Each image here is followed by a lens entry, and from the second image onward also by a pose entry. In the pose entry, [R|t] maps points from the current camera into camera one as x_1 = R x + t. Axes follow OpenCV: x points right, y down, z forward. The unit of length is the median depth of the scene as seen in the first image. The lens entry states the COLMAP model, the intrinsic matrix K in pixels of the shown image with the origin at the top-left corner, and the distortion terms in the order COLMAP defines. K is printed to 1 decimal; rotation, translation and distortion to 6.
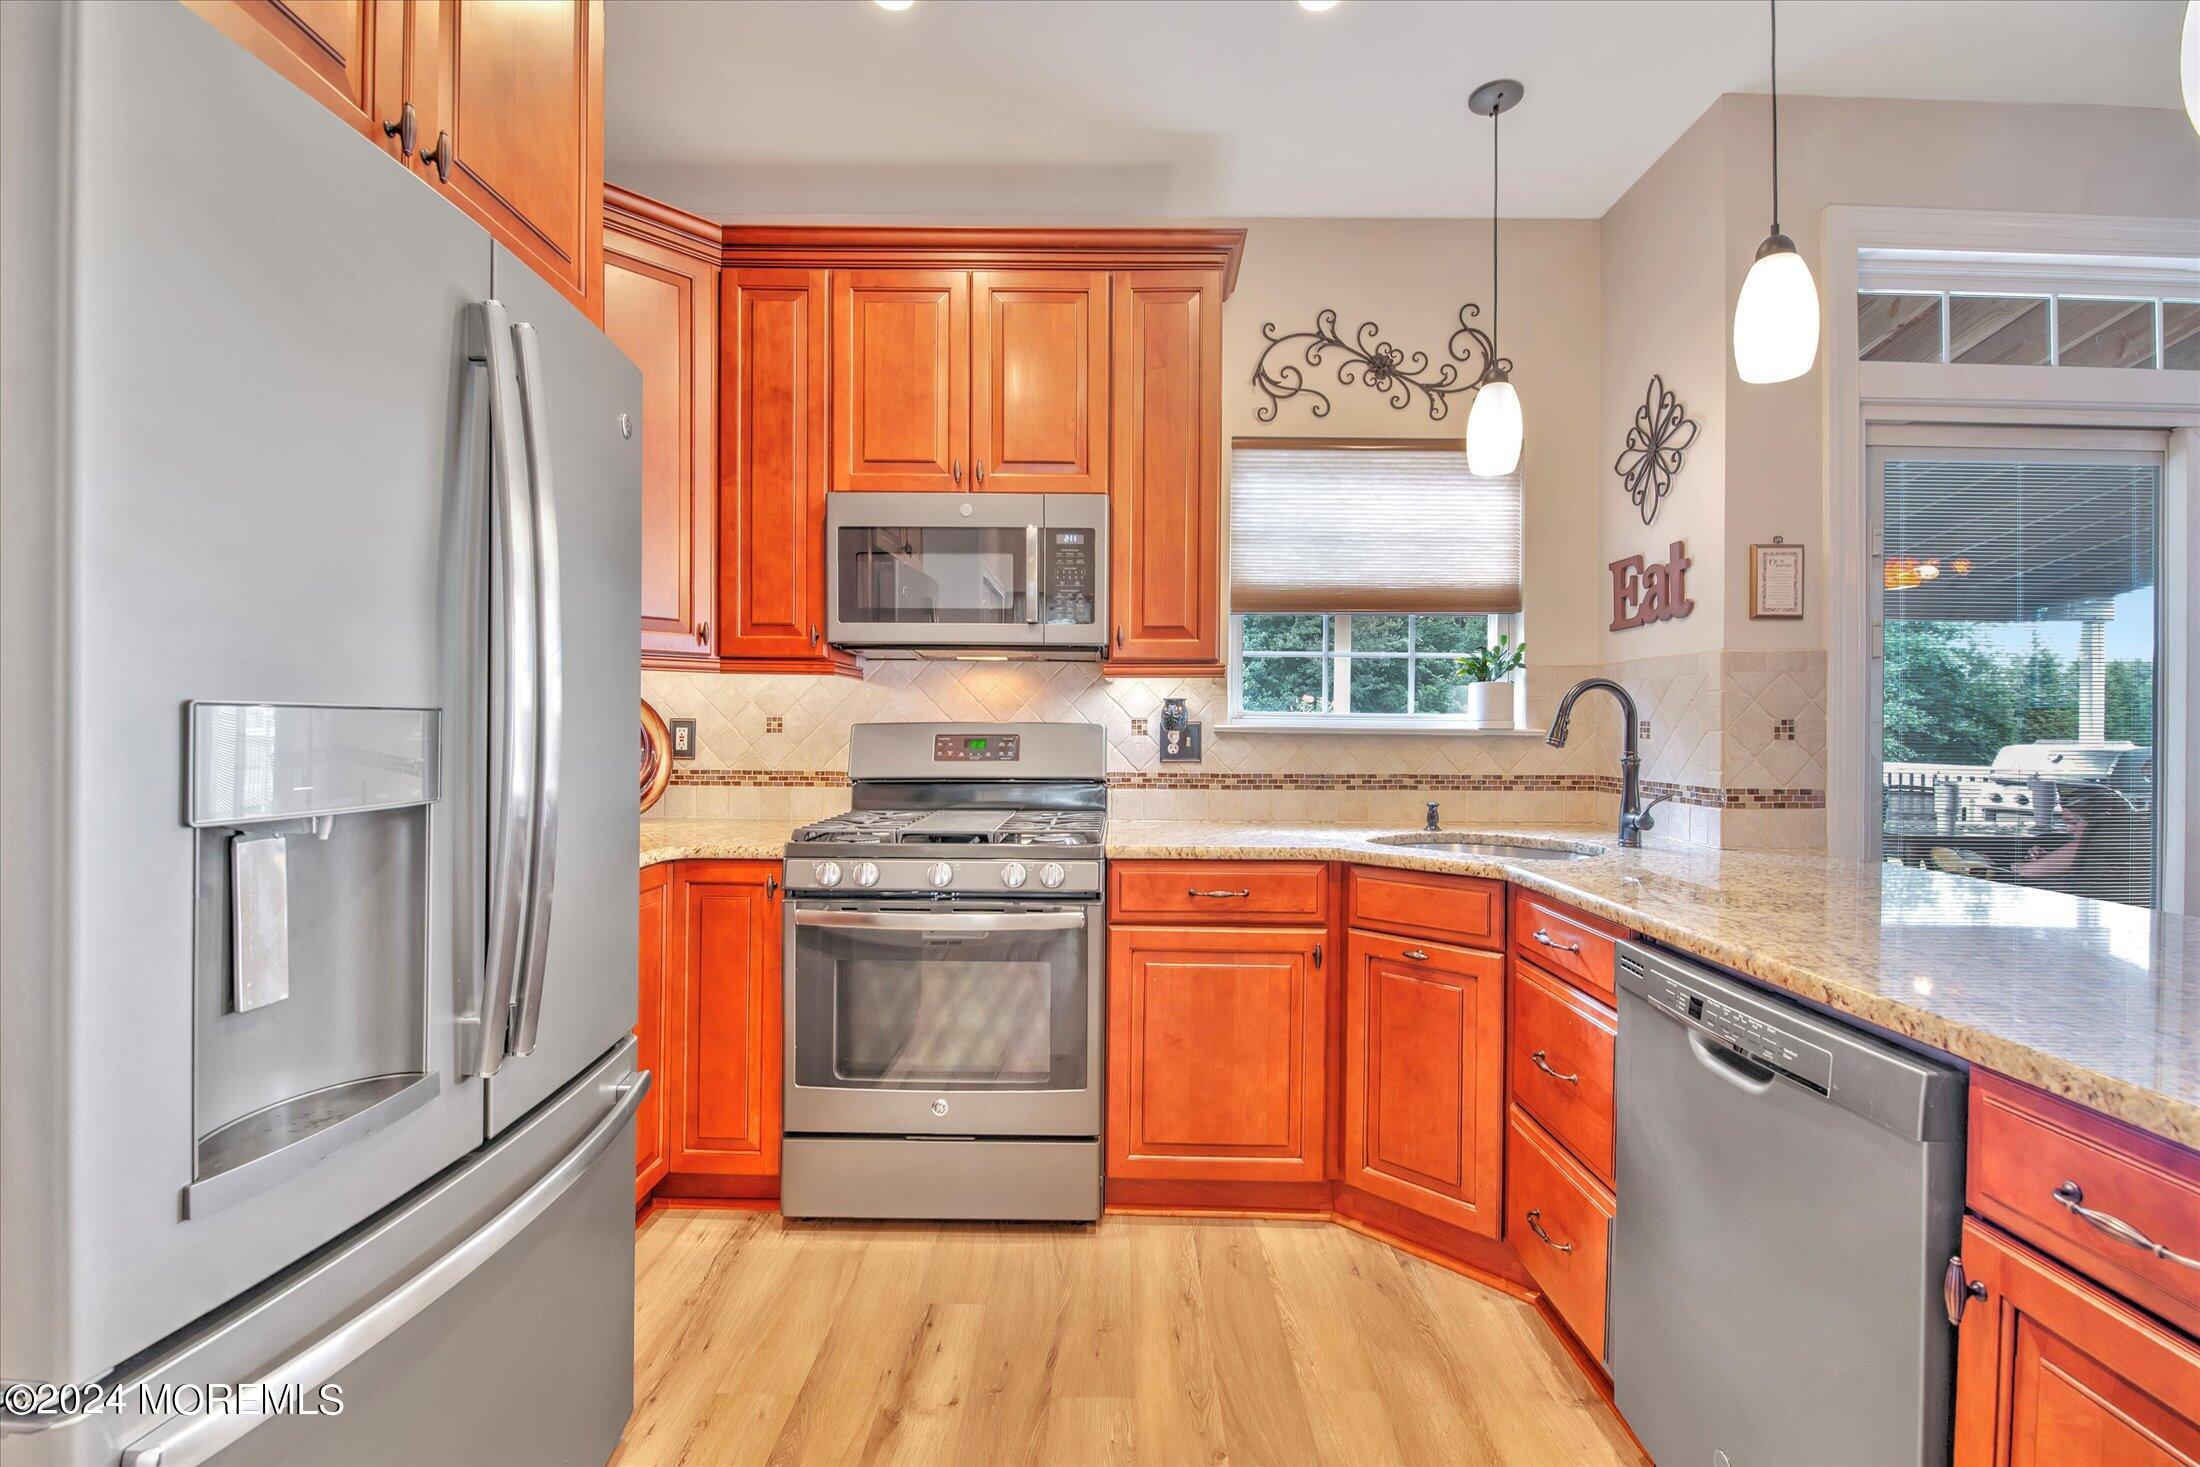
lens RADIAL K [[955.0, 0, 1109.1], [0, 955.0, 723.6], [0, 0, 1]] dist [-0.004769, -0.007553]
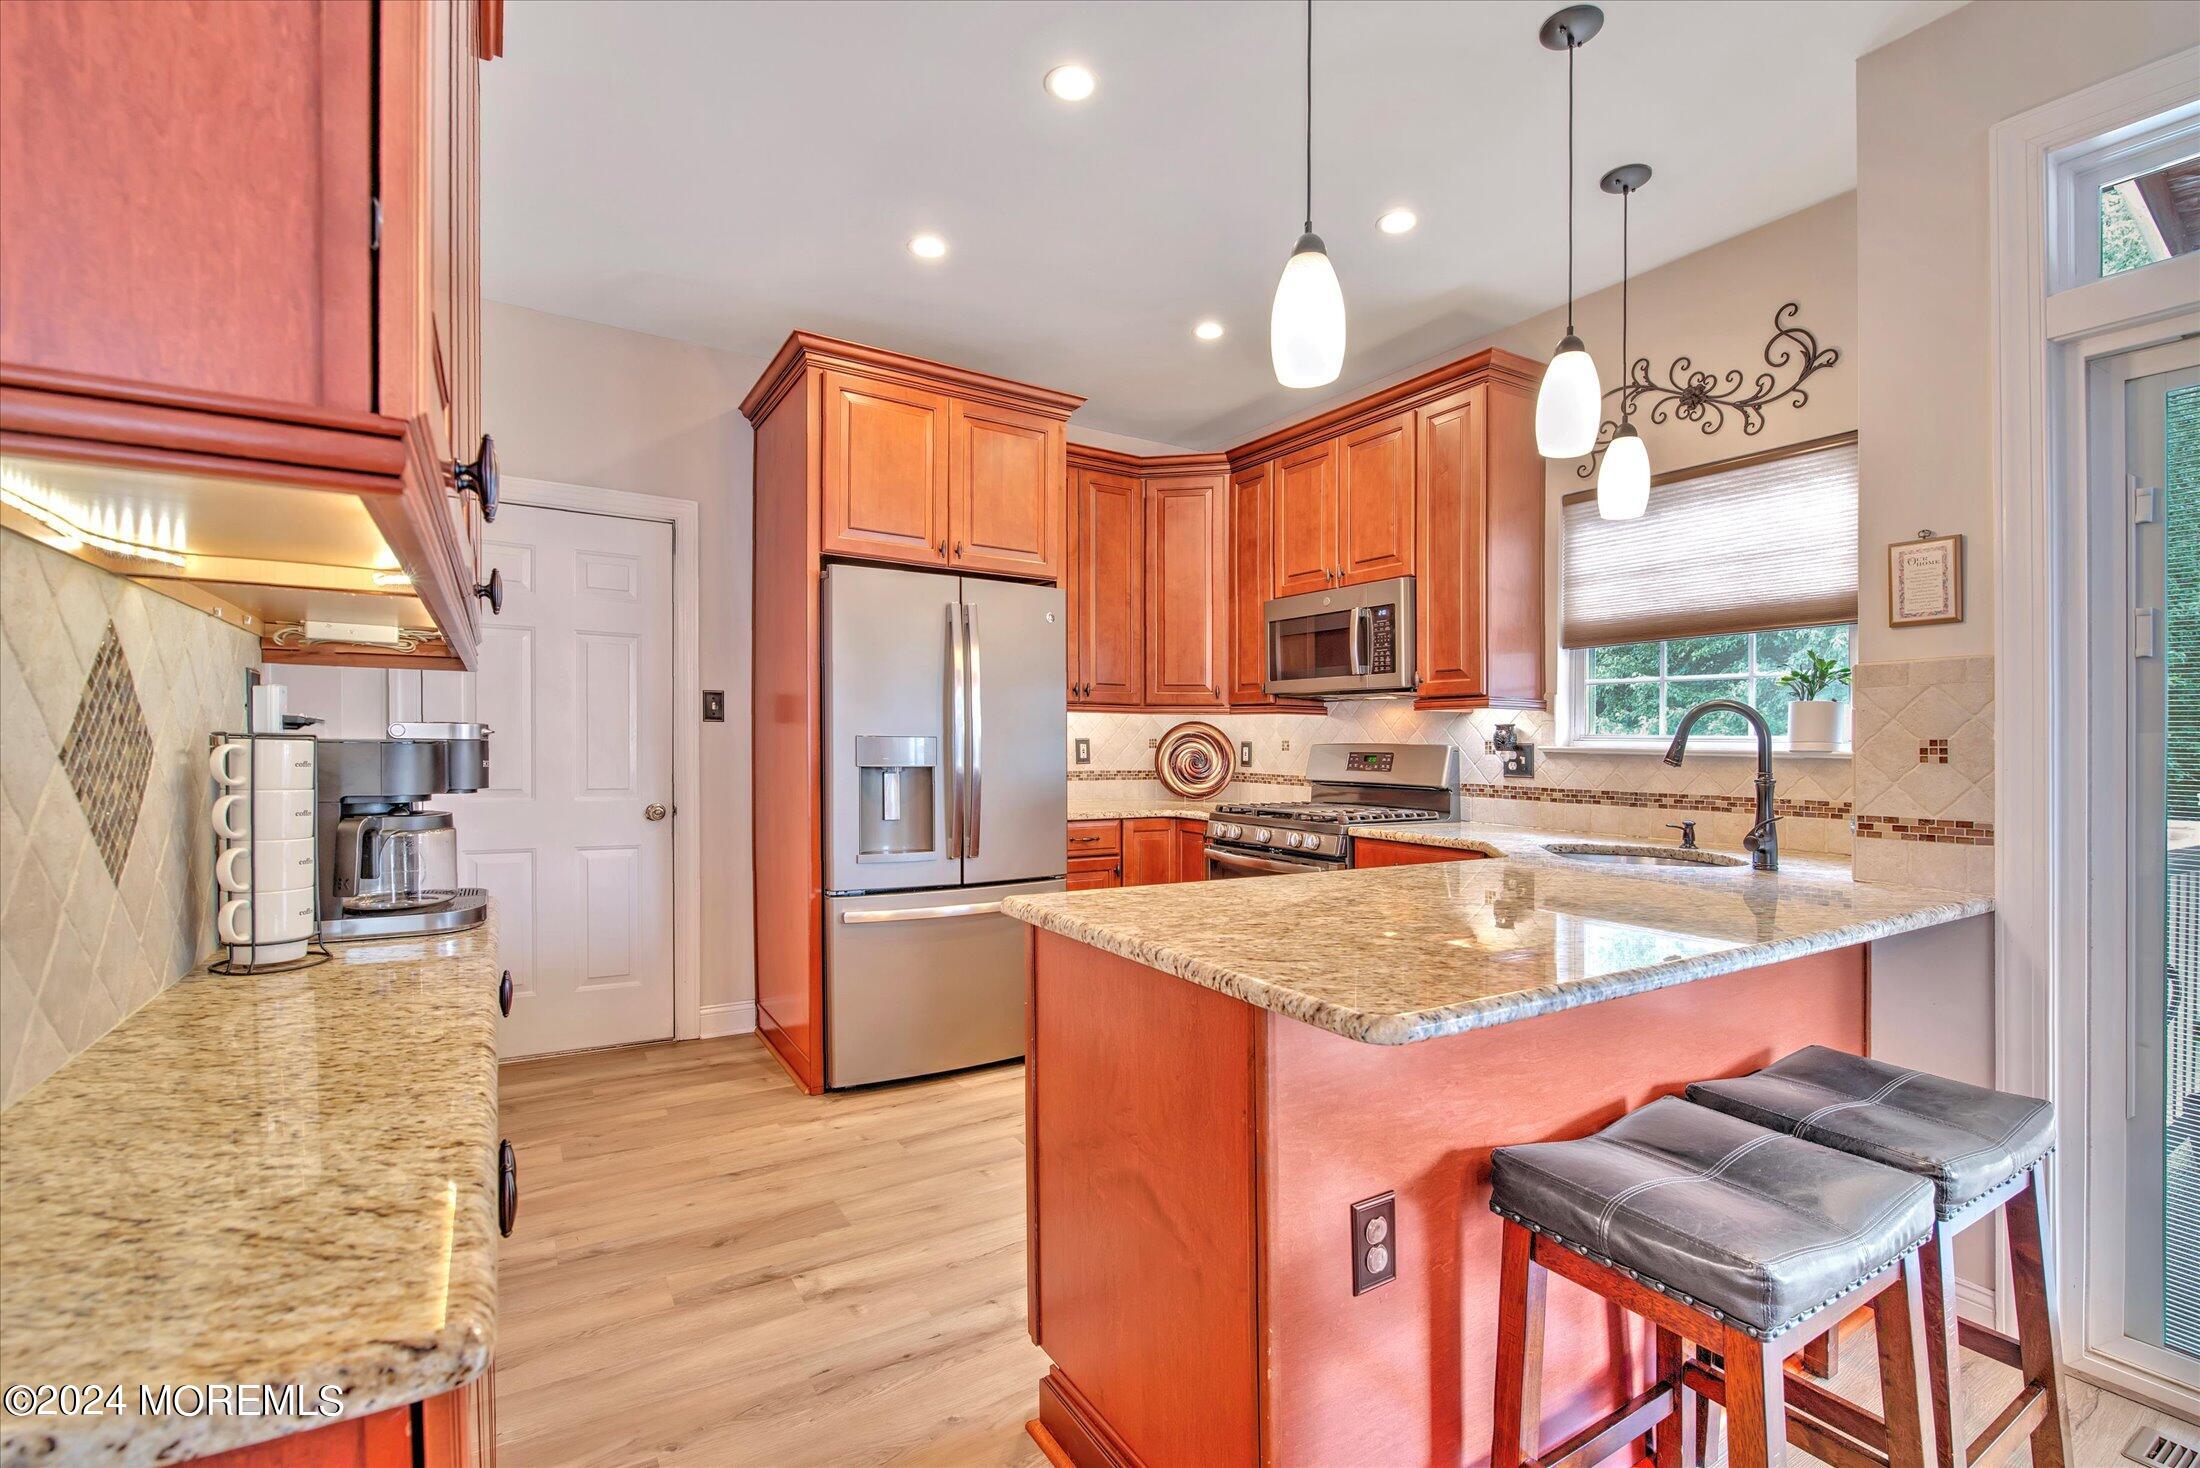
lens RADIAL K [[955.0, 0, 1101.1], [0, 955.0, 745.7], [0, 0, 1]] dist [-0.004769, -0.007553]
pose [[0.530627, 0.001250, -0.847605, 0.815545], [-0.003881, 0.999992, -0.000955, 0.004177], [0.847597, 0.003796, 0.530627, -0.081757]]
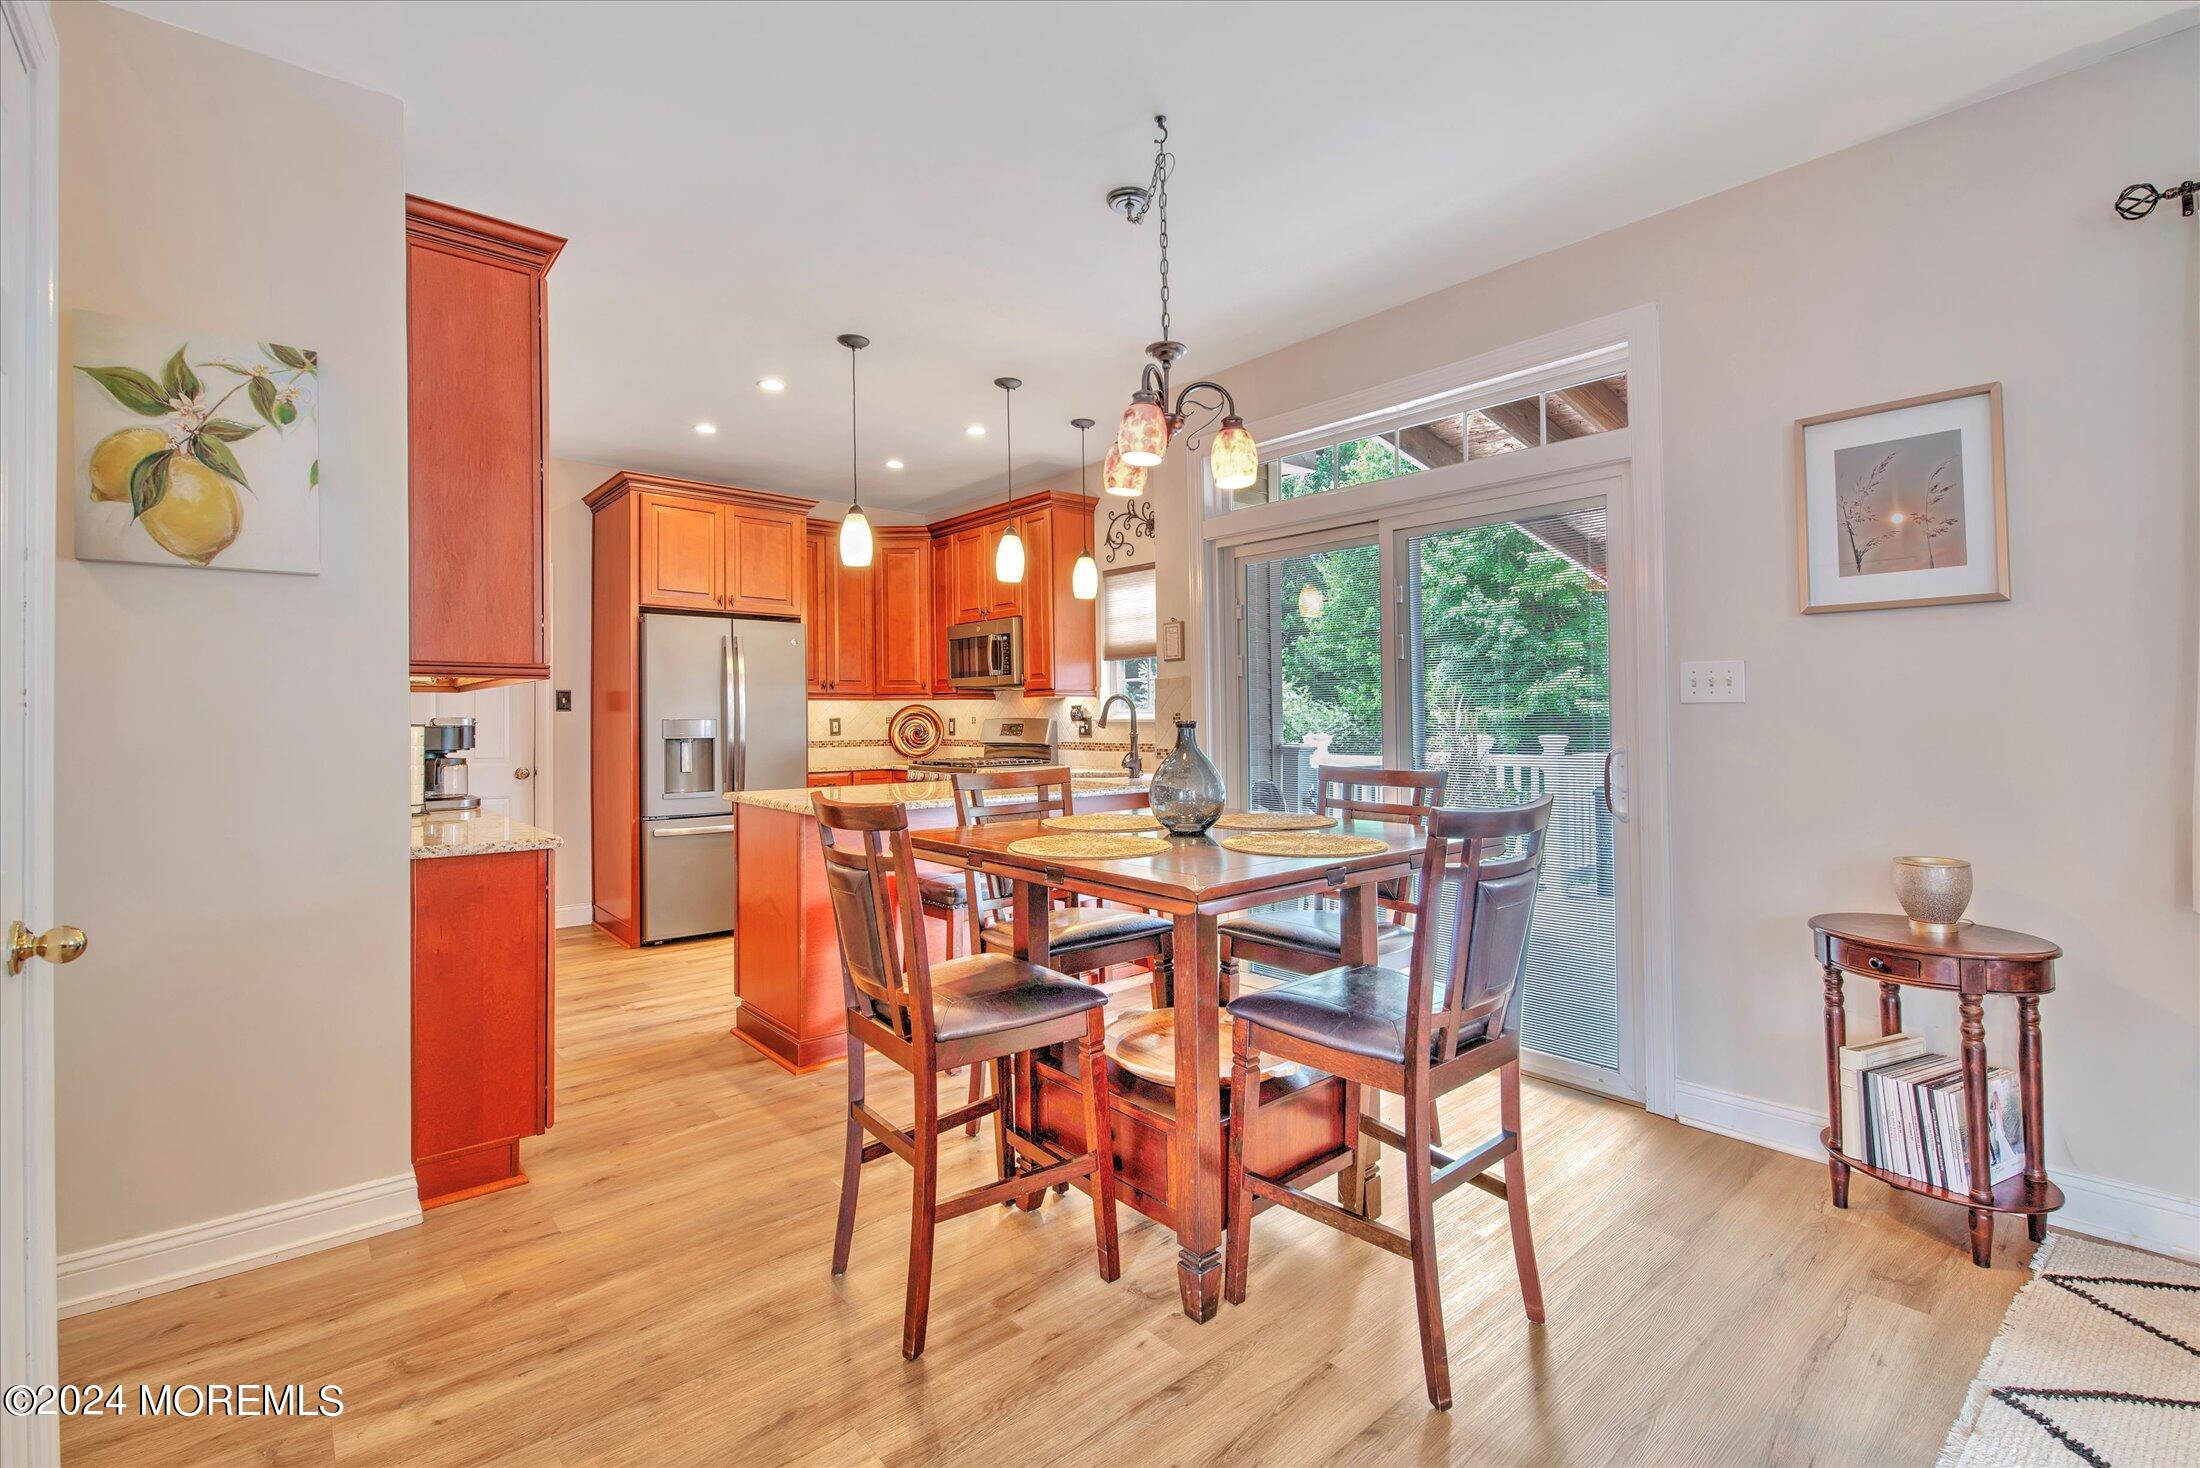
lens RADIAL K [[957.5, 0, 1109.8], [0, 957.5, 688.1], [0, 0, 1]] dist [-0.007818, -0.005447]
pose [[0.663885, -0.035078, -0.747011, 1.617050], [0.014949, 0.999322, -0.033640, 0.006508], [0.747685, 0.011165, 0.663960, -0.296807]]
